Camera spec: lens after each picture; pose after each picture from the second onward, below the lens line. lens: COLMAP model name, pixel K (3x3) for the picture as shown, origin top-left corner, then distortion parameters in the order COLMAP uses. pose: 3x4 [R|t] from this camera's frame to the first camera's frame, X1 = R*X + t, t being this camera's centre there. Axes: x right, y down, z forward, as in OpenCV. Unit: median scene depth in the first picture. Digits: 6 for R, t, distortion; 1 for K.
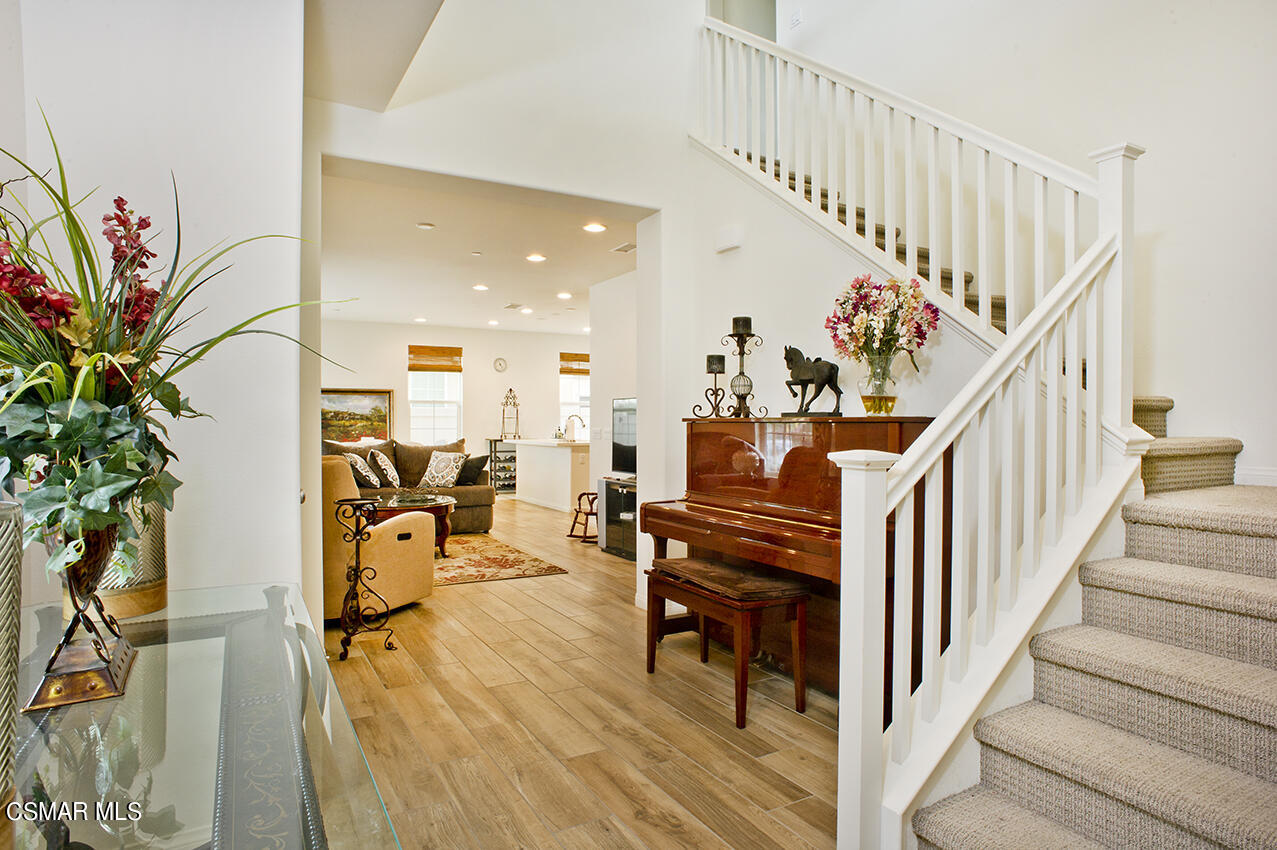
lens RADIAL K [[726.6, 0, 640.4], [0, 726.6, 428.2], [0, 0, 1]] dist [-0.096837, 0.068031]
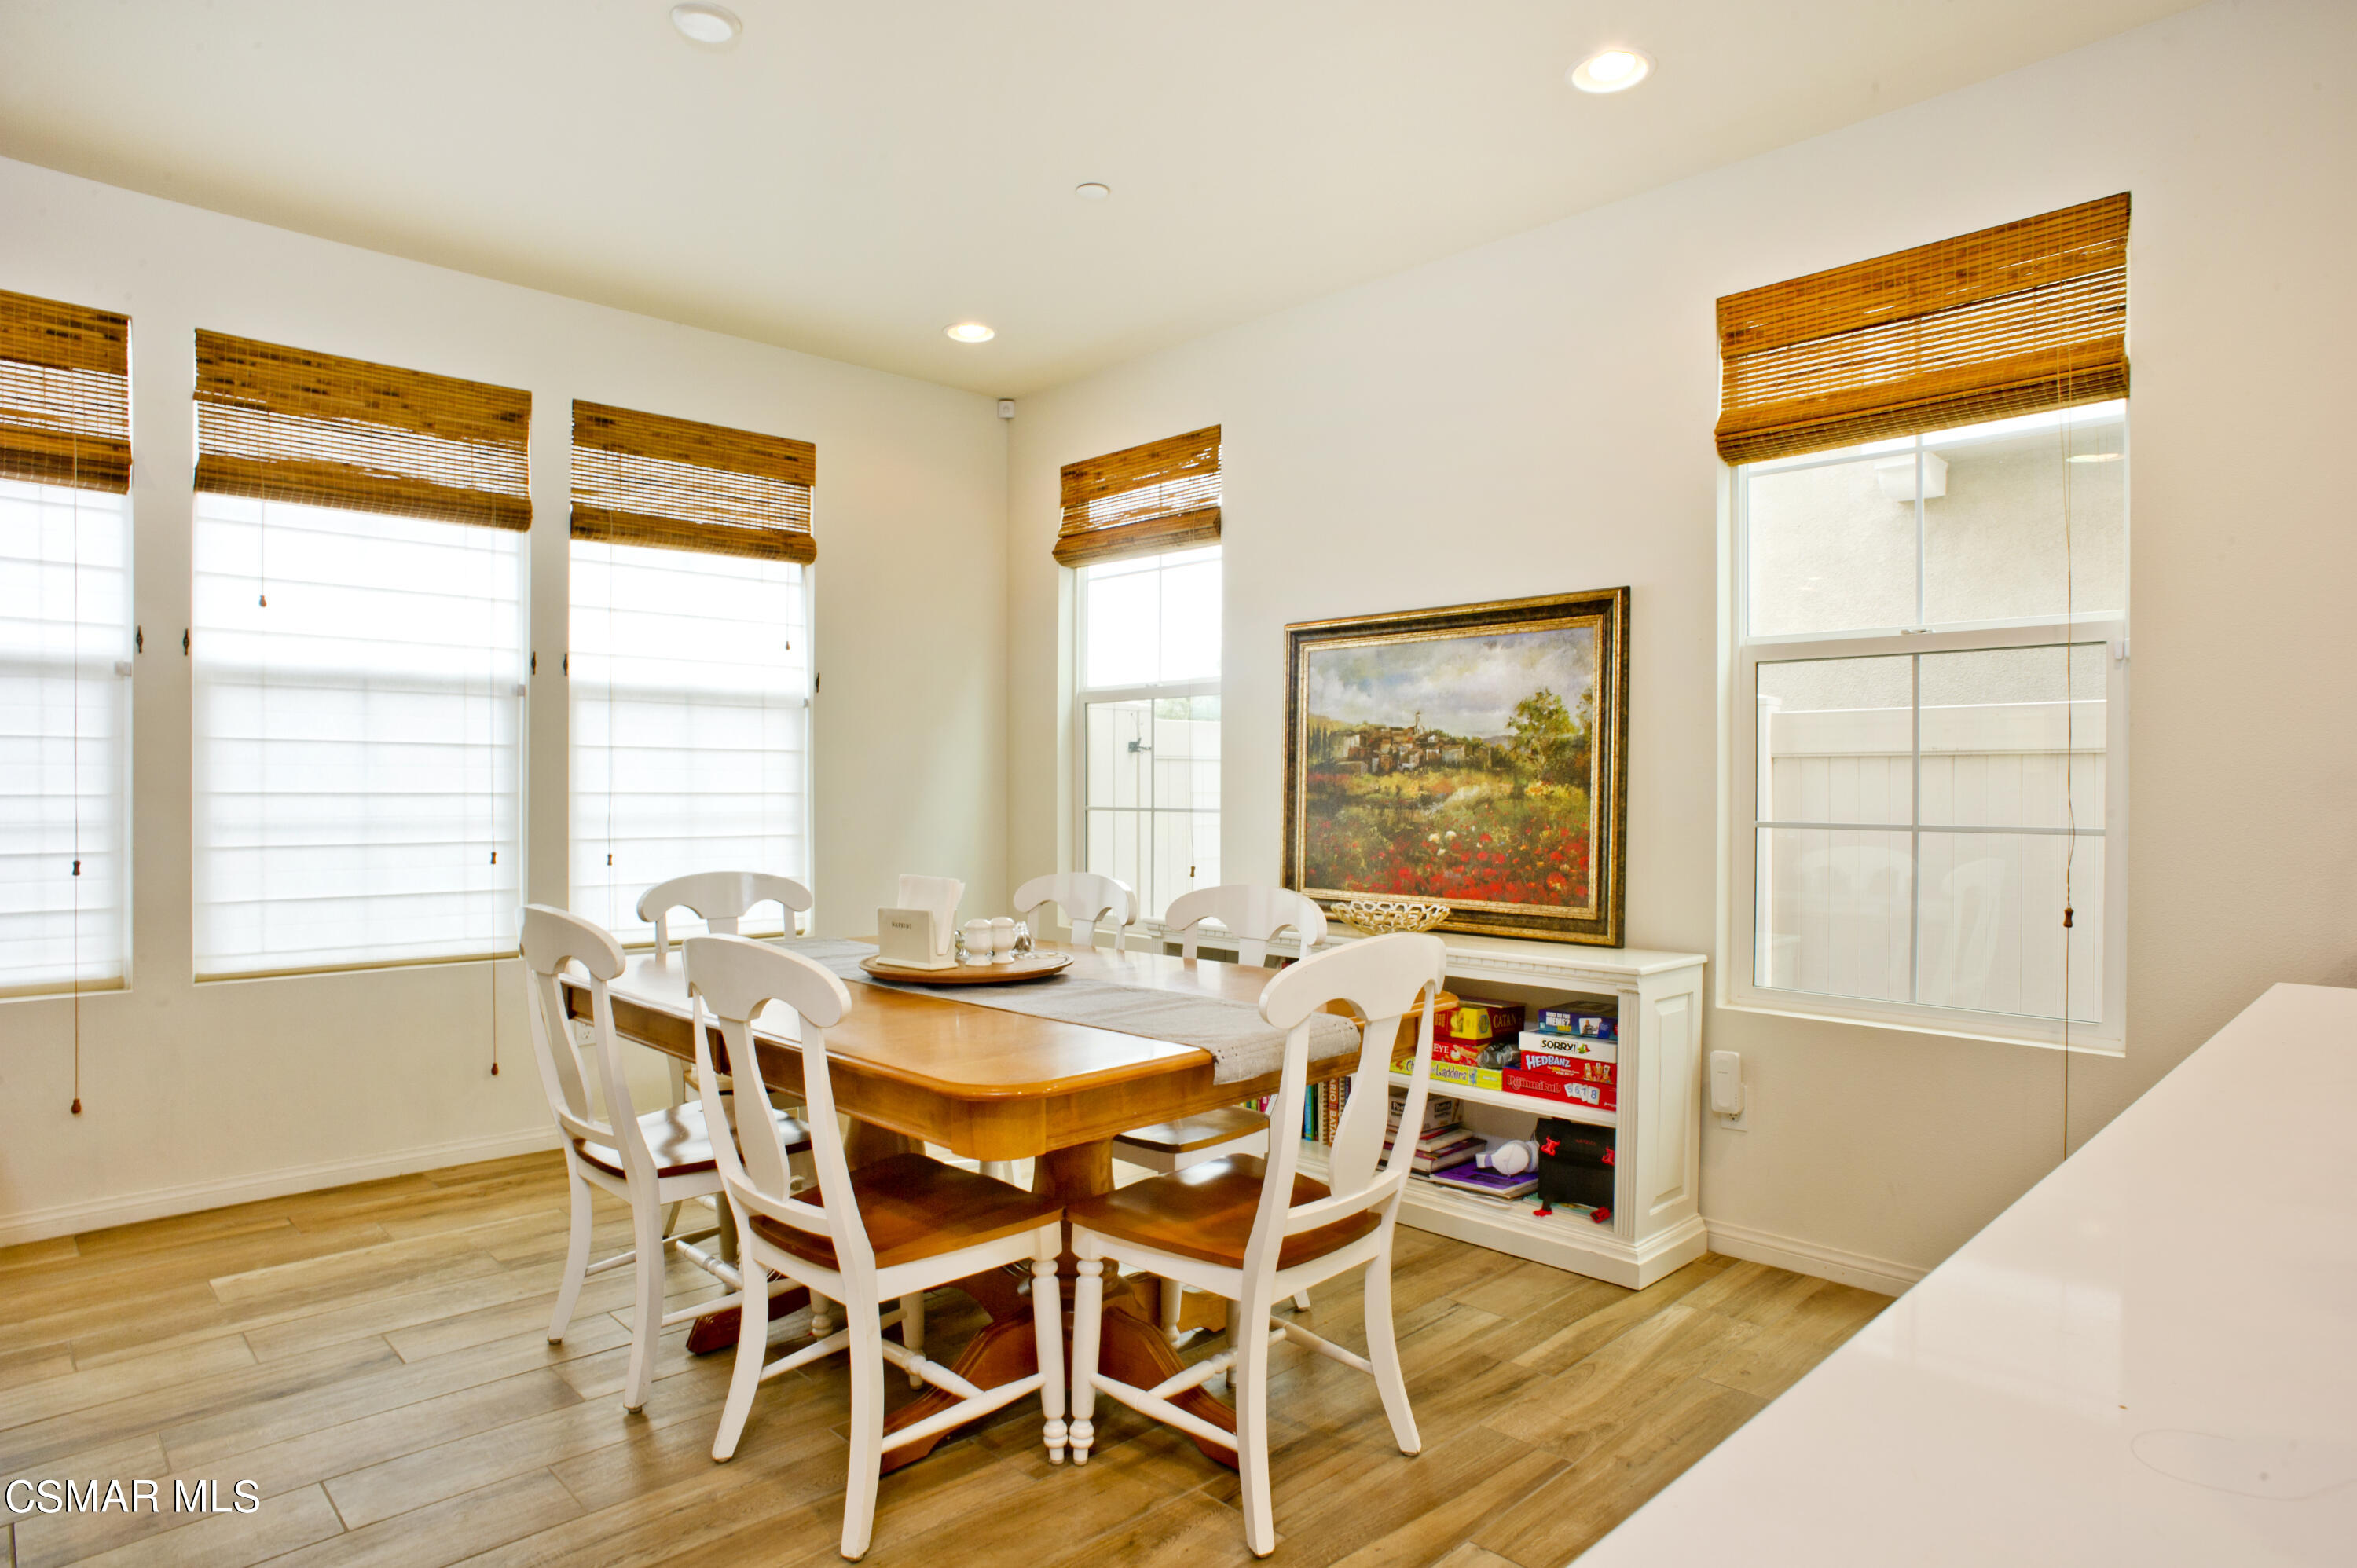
lens RADIAL K [[1341.1, 0, 1182.1], [0, 1341.1, 789.9], [0, 0, 1]] dist [-0.096837, 0.068031]
pose [[0.239528, 0.005429, -0.970874, -0.072552], [-0.010020, 0.999945, 0.003120, -0.006834], [0.970838, 0.008981, 0.239570, 0.857726]]
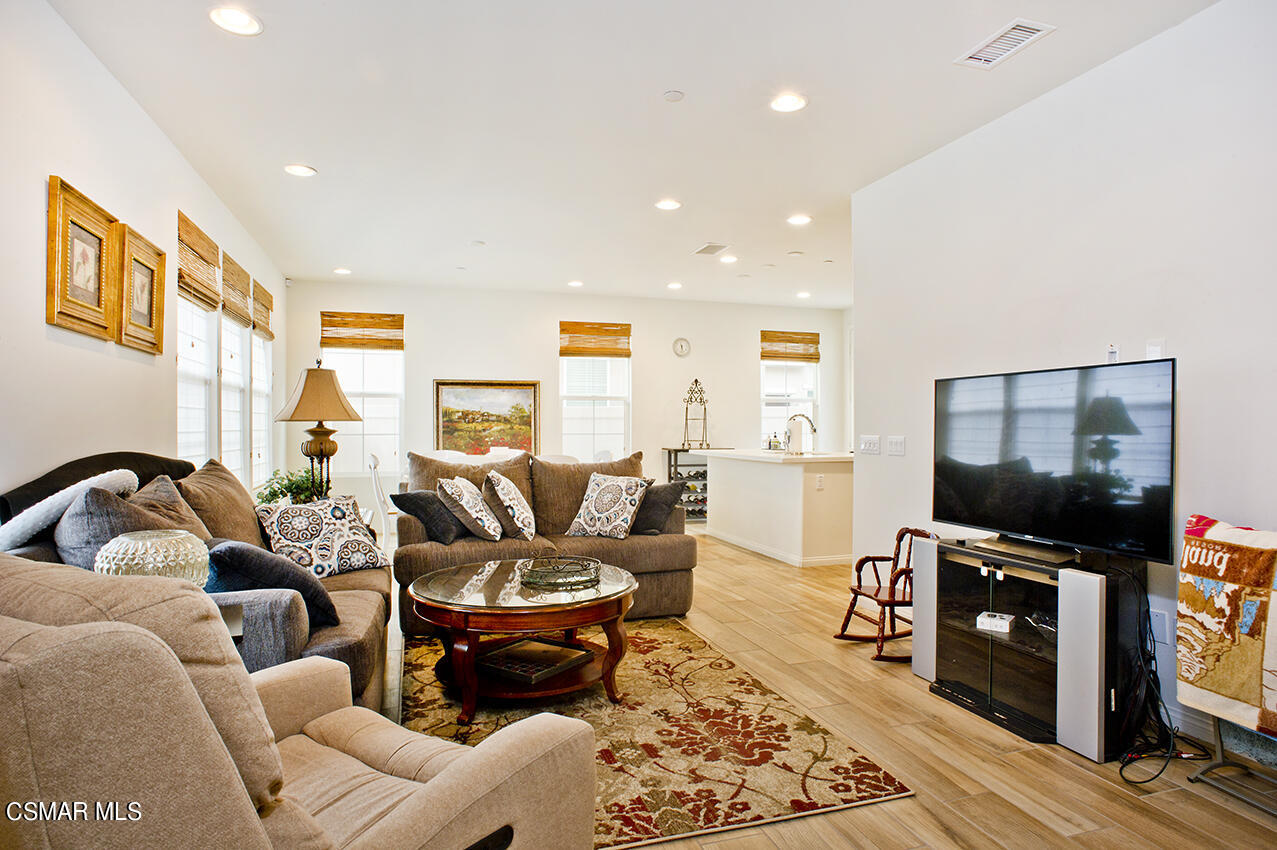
lens RADIAL K [[726.6, 0, 640.4], [0, 726.6, 428.2], [0, 0, 1]] dist [-0.096837, 0.068031]
pose [[0.977107, 0.000007, -0.212748, -0.087432], [-0.001097, 0.999987, -0.005008, -0.001863], [0.212746, 0.005127, 0.977094, 0.305136]]
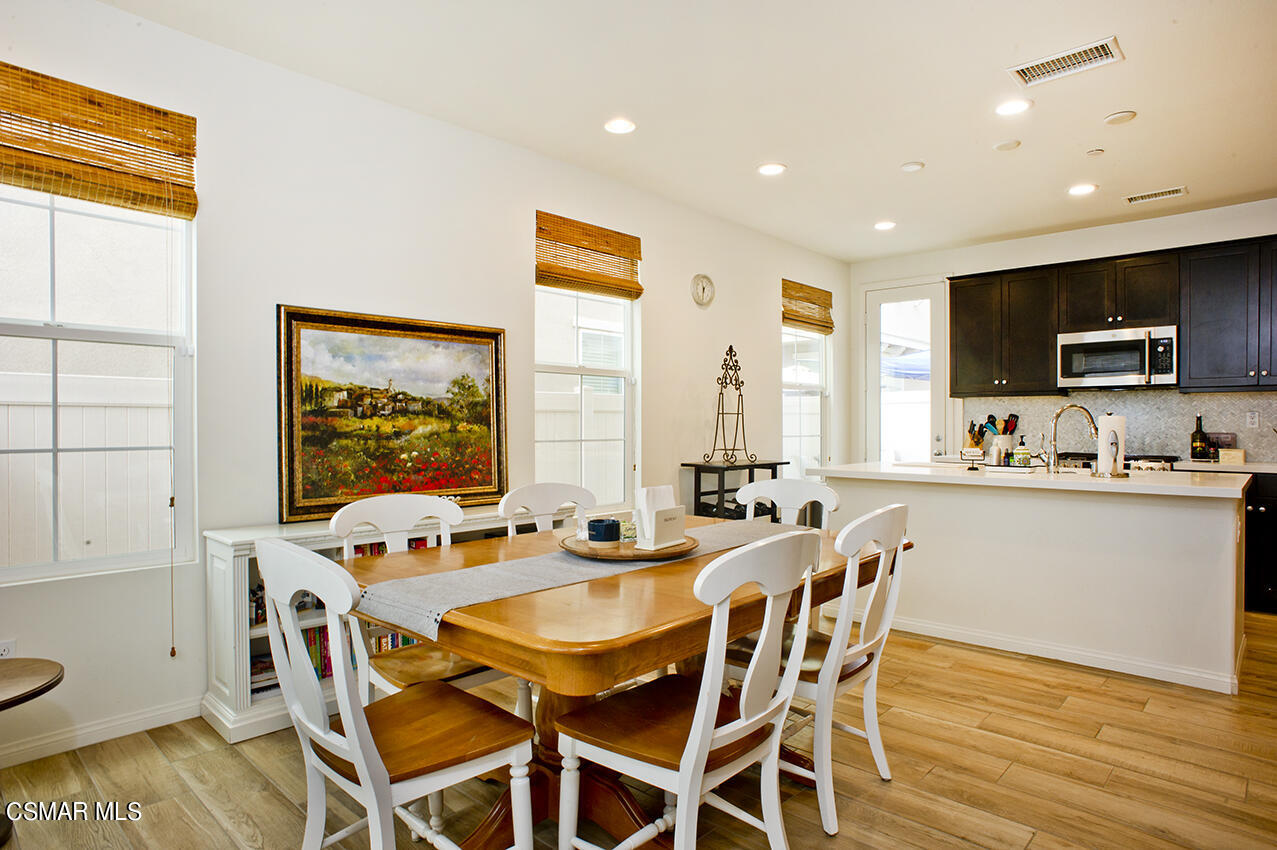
lens RADIAL K [[726.6, 0, 640.4], [0, 726.6, 428.2], [0, 0, 1]] dist [-0.096837, 0.068031]
pose [[0.956667, -0.000267, 0.291183, -0.397266], [0.000940, 0.999997, -0.002172, -0.005370], [-0.291182, 0.002351, 0.956665, 0.671541]]
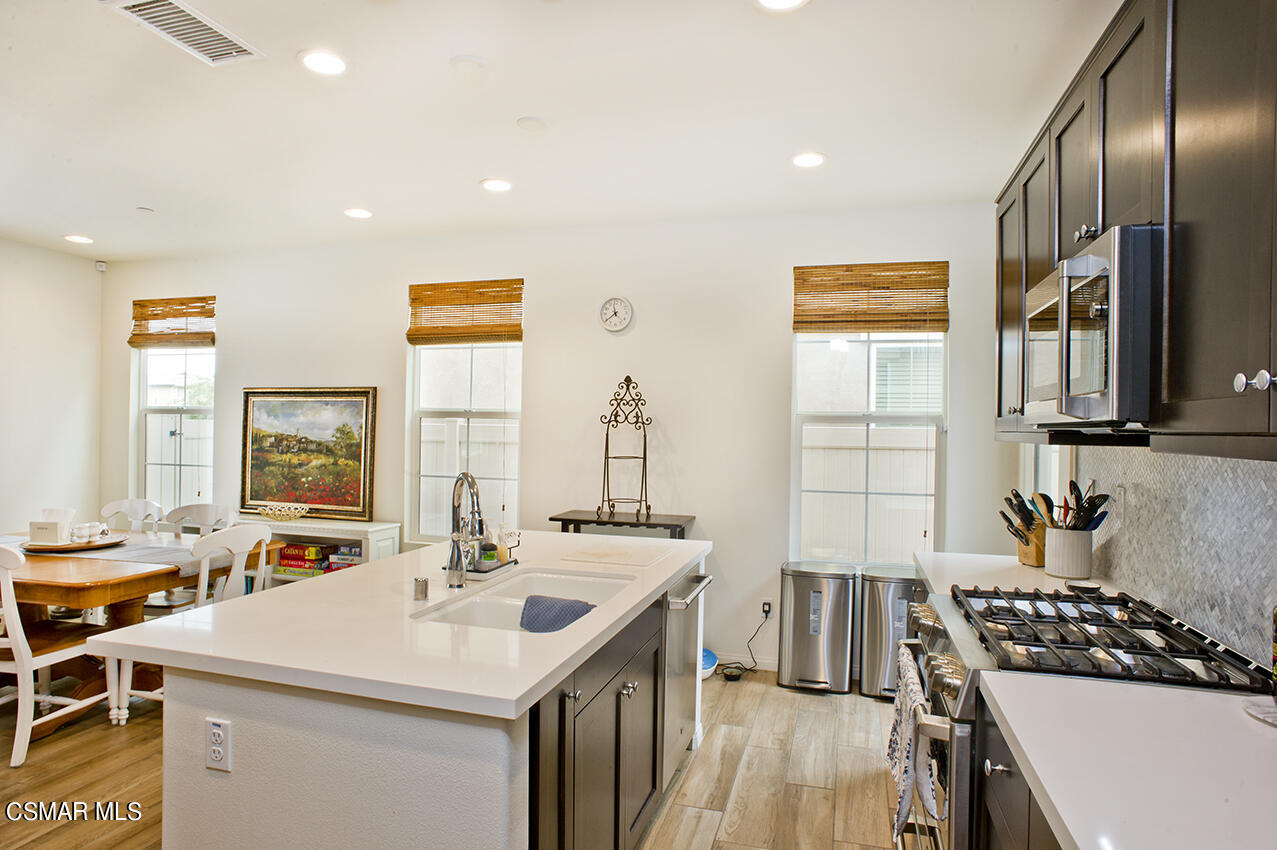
lens RADIAL K [[726.6, 0, 640.4], [0, 726.6, 428.2], [0, 0, 1]] dist [-0.096837, 0.068031]
pose [[0.691831, 0.010725, -0.721980, 0.096645], [-0.020586, 0.999776, -0.004875, -0.030513], [0.721766, 0.018235, 0.691897, 0.841016]]
